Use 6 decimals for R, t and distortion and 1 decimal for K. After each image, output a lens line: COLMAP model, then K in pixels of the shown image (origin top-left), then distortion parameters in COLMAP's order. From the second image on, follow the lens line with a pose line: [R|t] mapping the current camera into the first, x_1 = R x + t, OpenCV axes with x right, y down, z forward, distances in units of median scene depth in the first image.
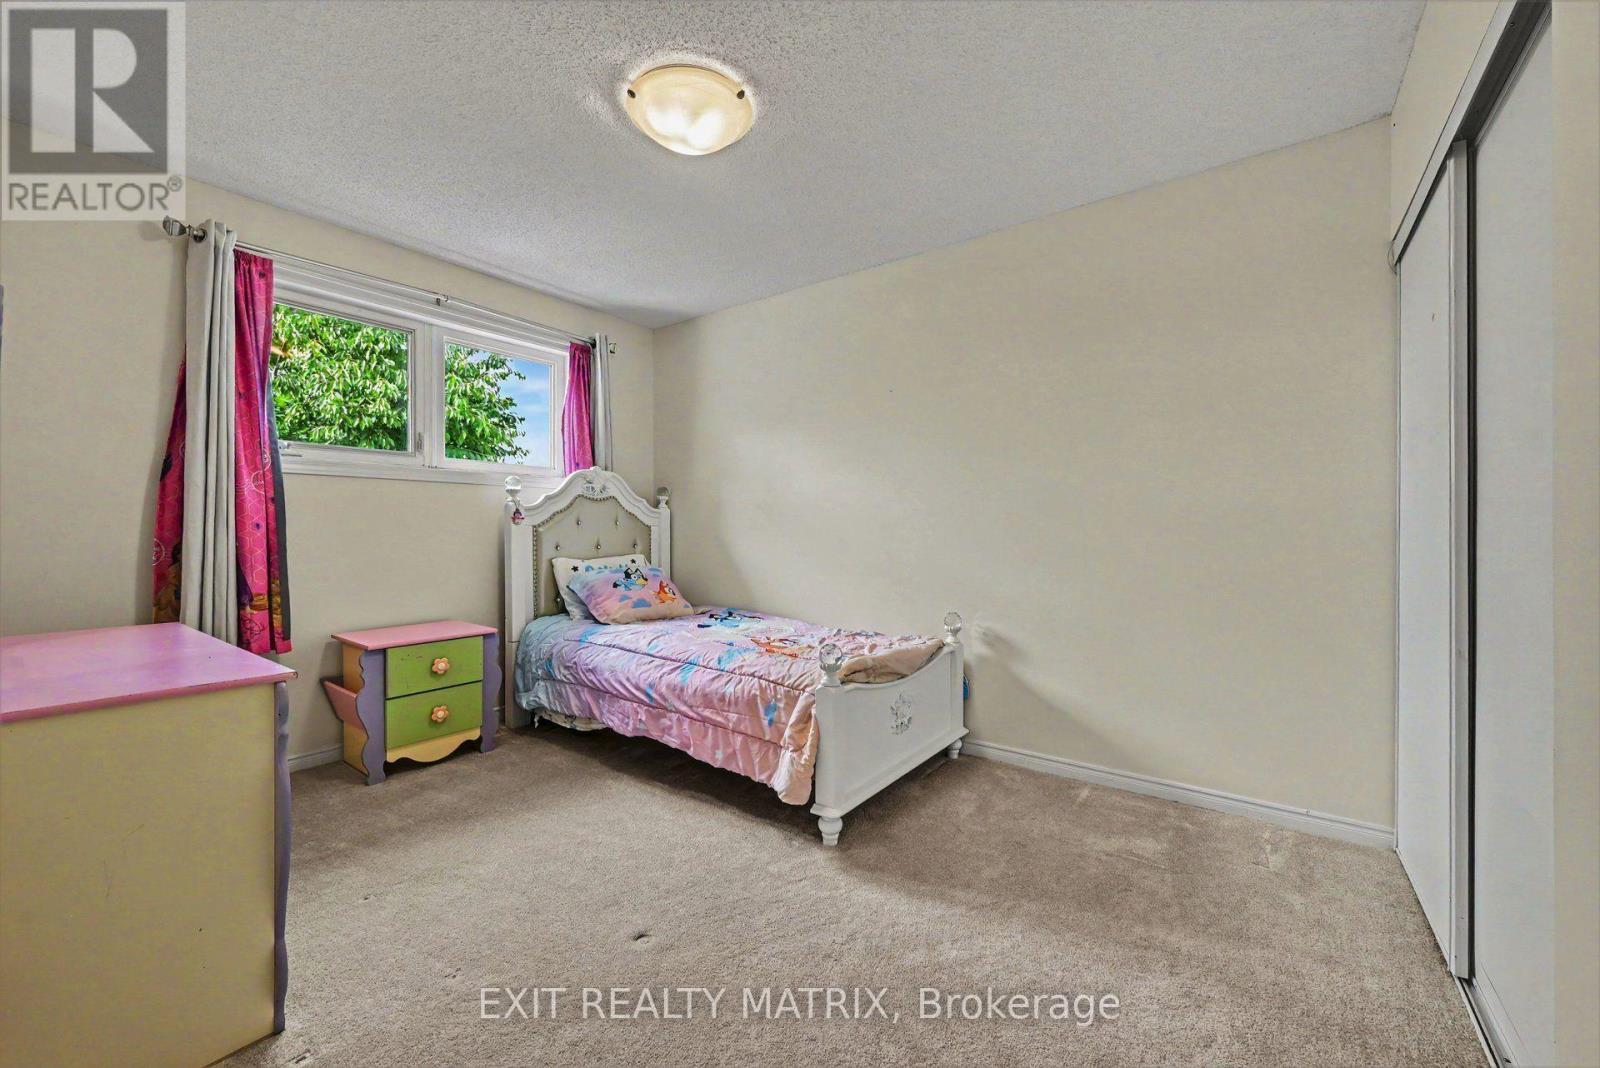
lens RADIAL K [[632.9, 0, 789.6], [0, 632.9, 528.8], [0, 0, 1]] dist [0.001051, 0.000034]
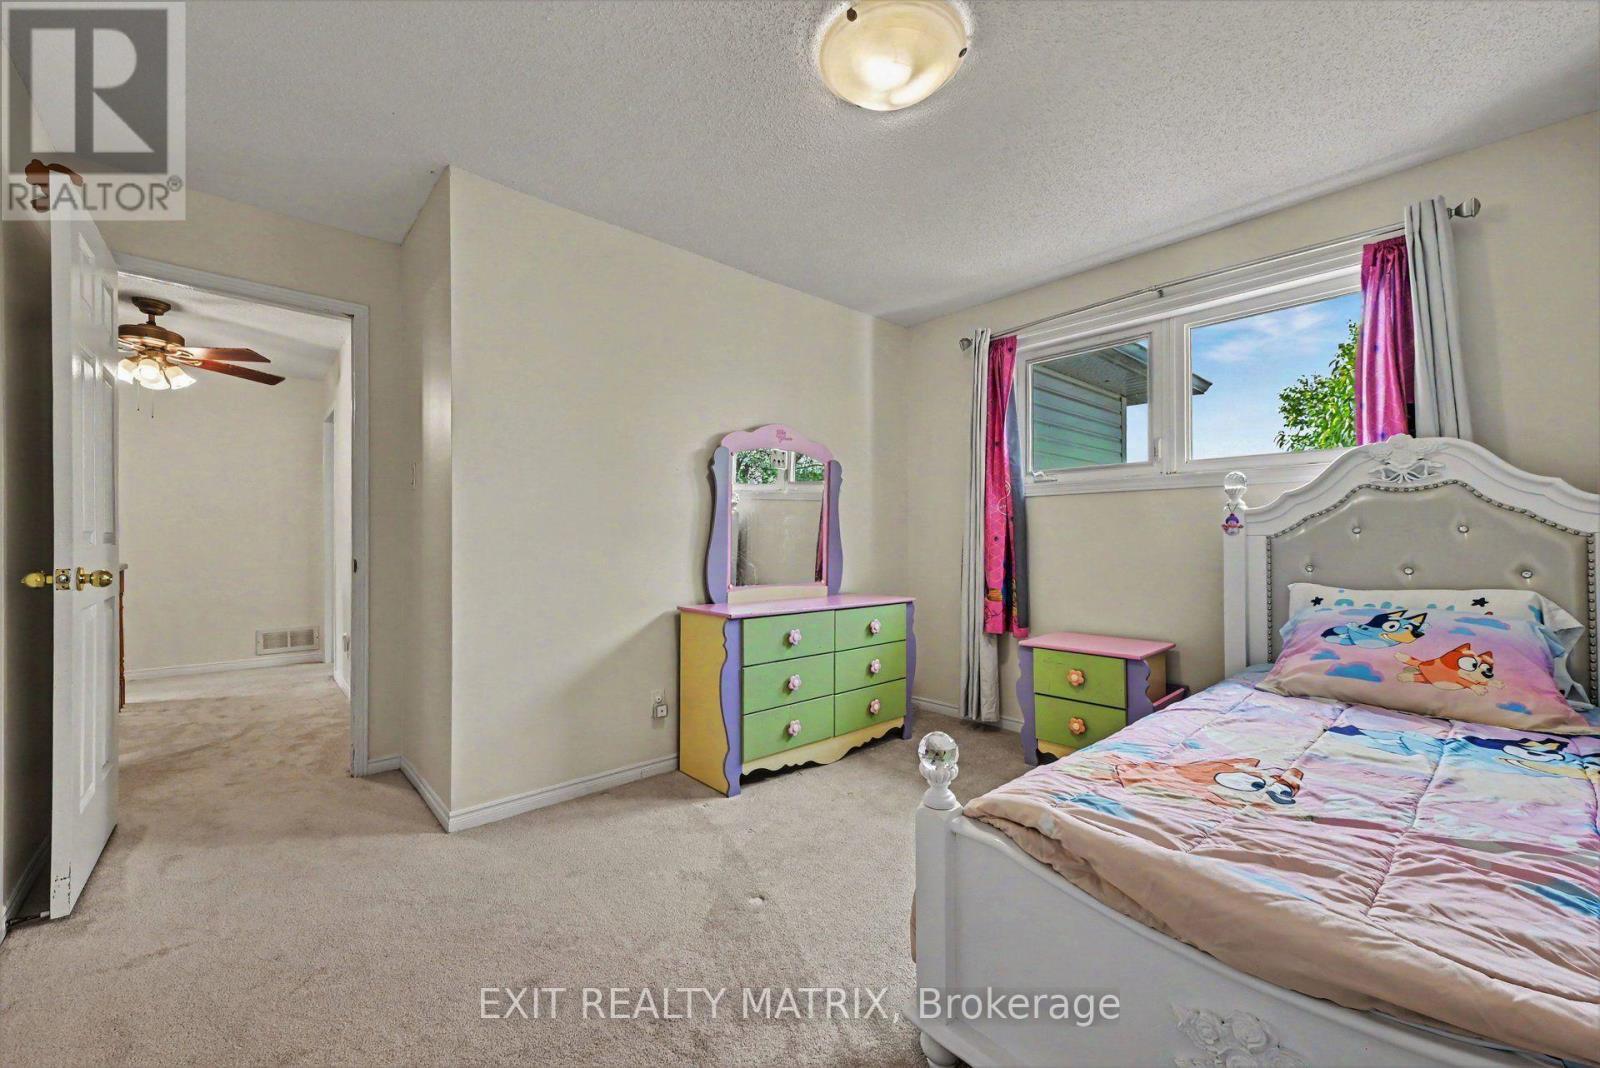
lens RADIAL K [[632.9, 0, 789.8], [0, 632.9, 538.4], [0, 0, 1]] dist [0.001051, 0.000034]
pose [[-0.189911, -0.001181, -0.981801, 0.430374], [0.005134, 0.999984, -0.002196, -0.003650], [0.981788, -0.005458, -0.189901, 0.612875]]
